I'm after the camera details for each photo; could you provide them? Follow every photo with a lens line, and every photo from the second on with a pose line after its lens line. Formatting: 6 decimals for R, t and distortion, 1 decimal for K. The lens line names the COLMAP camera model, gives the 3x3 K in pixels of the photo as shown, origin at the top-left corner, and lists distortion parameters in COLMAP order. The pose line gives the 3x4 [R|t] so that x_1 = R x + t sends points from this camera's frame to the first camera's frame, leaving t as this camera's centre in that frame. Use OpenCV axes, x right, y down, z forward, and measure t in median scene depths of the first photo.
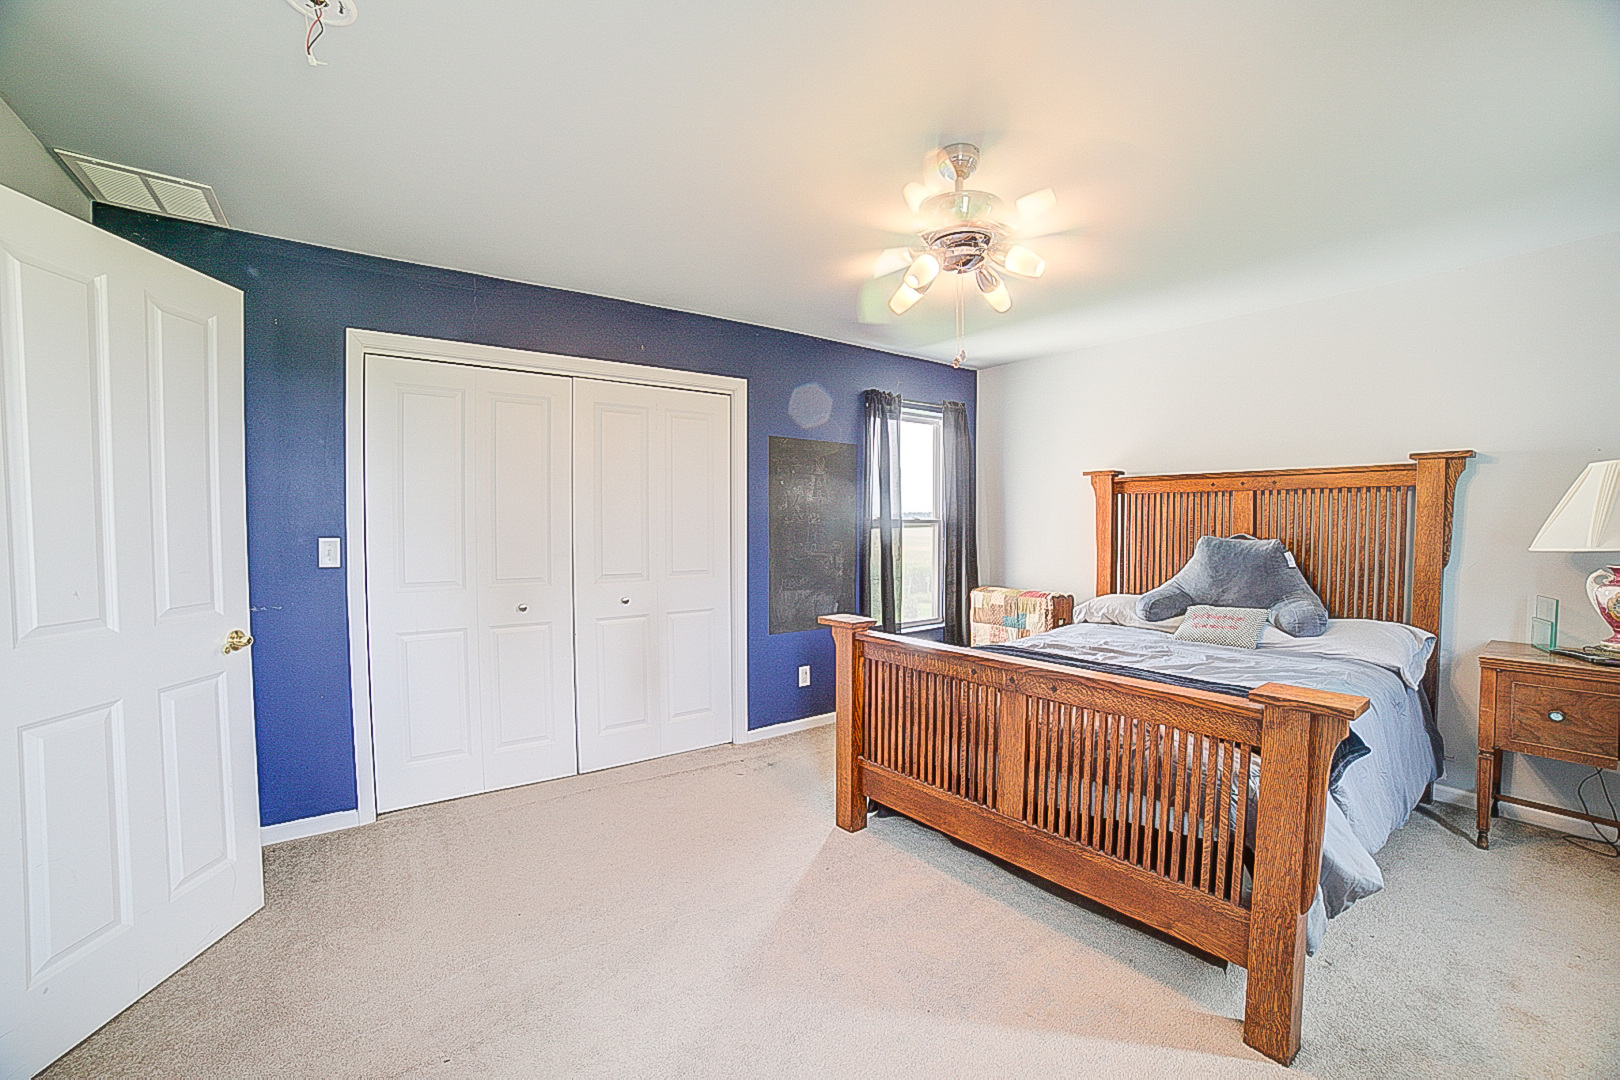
lens RADIAL K [[656.0, 0, 804.3], [0, 656.0, 546.4], [0, 0, 1]] dist [-0.110100, 0.037138]
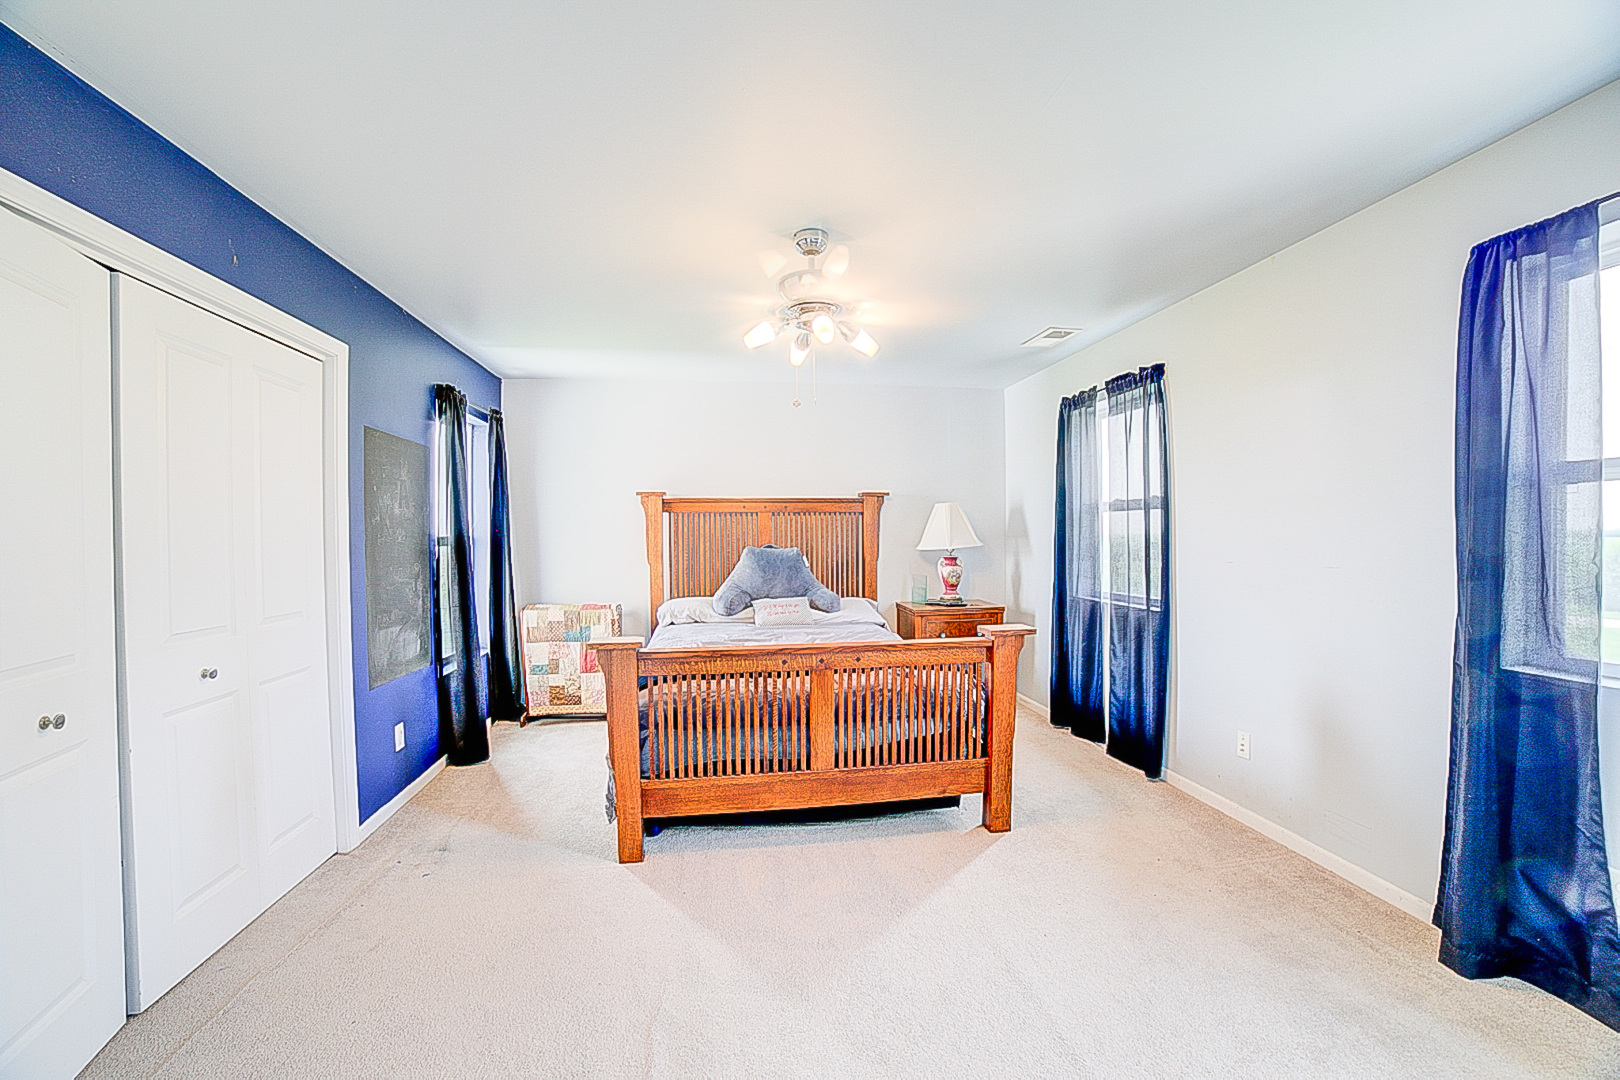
lens RADIAL K [[656.0, 0, 804.3], [0, 656.0, 546.4], [0, 0, 1]] dist [-0.110100, 0.037138]
pose [[0.484315, -0.018377, 0.874700, -0.614529], [0.040743, 0.999168, -0.001567, -0.012592], [-0.873944, 0.036397, 0.484661, 0.305622]]
